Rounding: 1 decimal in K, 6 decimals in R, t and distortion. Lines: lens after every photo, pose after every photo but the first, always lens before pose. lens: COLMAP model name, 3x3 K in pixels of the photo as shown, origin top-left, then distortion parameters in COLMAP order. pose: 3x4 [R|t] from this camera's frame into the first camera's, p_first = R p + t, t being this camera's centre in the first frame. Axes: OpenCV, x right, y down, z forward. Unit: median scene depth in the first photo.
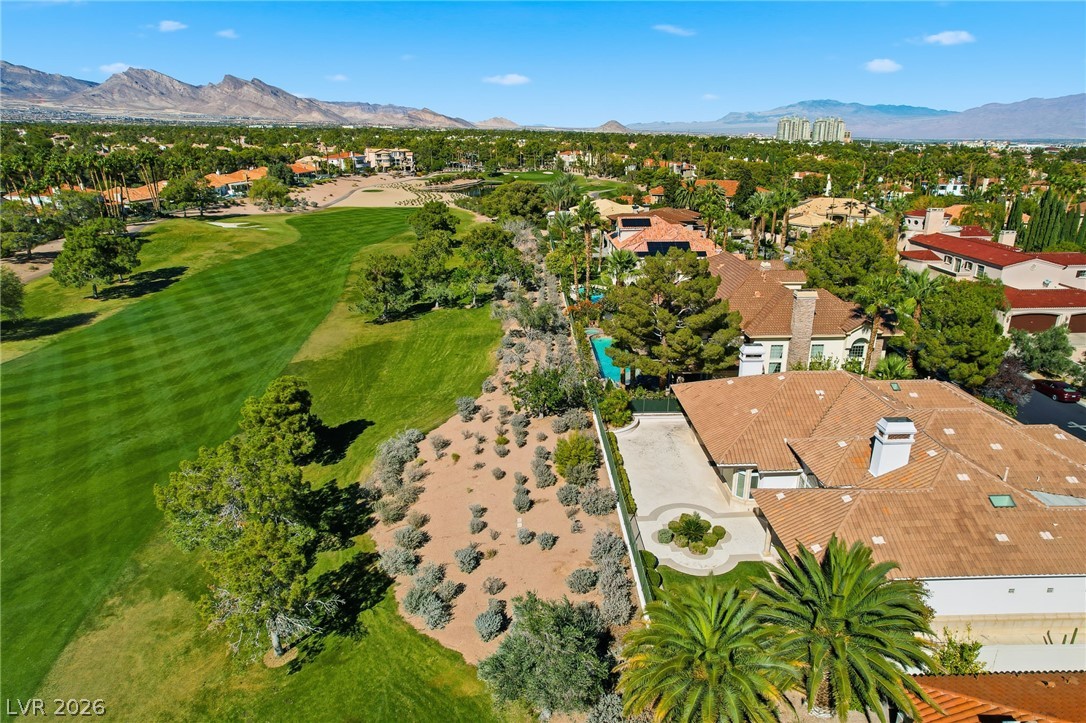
lens RADIAL K [[697.9, 0, 543.0], [0, 697.9, 361.5], [0, 0, 1]] dist [-0.082825, 0.075777]
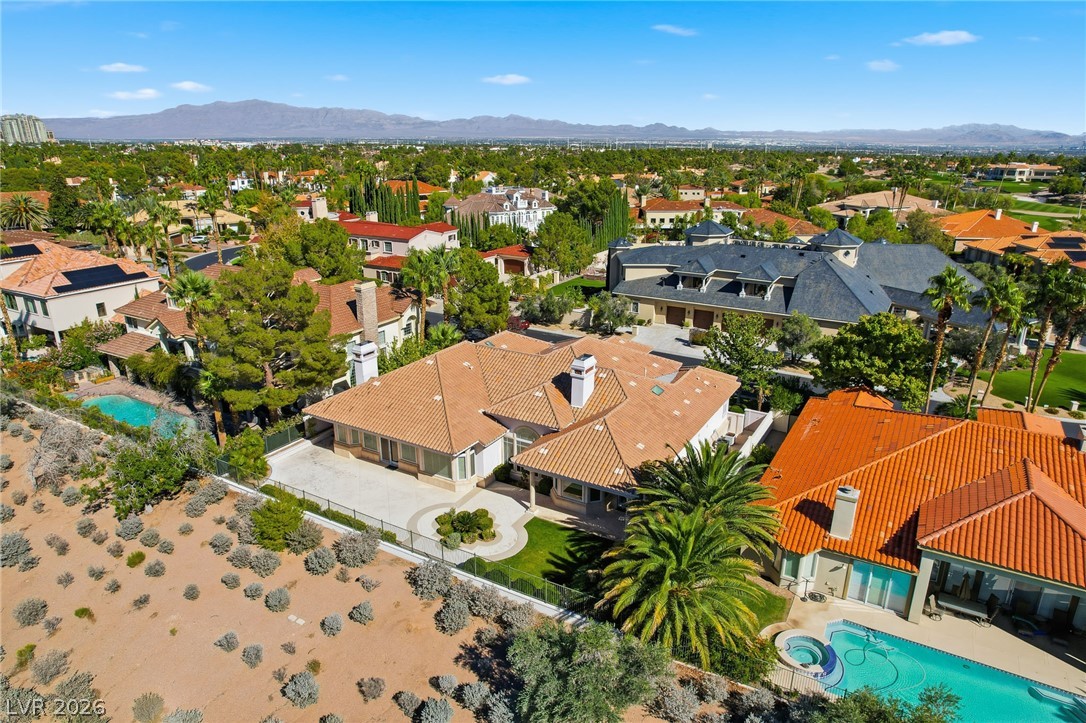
lens RADIAL K [[697.9, 0, 543.0], [0, 697.9, 361.5], [0, 0, 1]] dist [-0.082825, 0.075777]
pose [[0.527594, -0.266232, 0.806700, -0.392802], [0.265835, 0.953670, 0.140876, -0.075903], [-0.806831, 0.140124, 0.573924, 0.249050]]
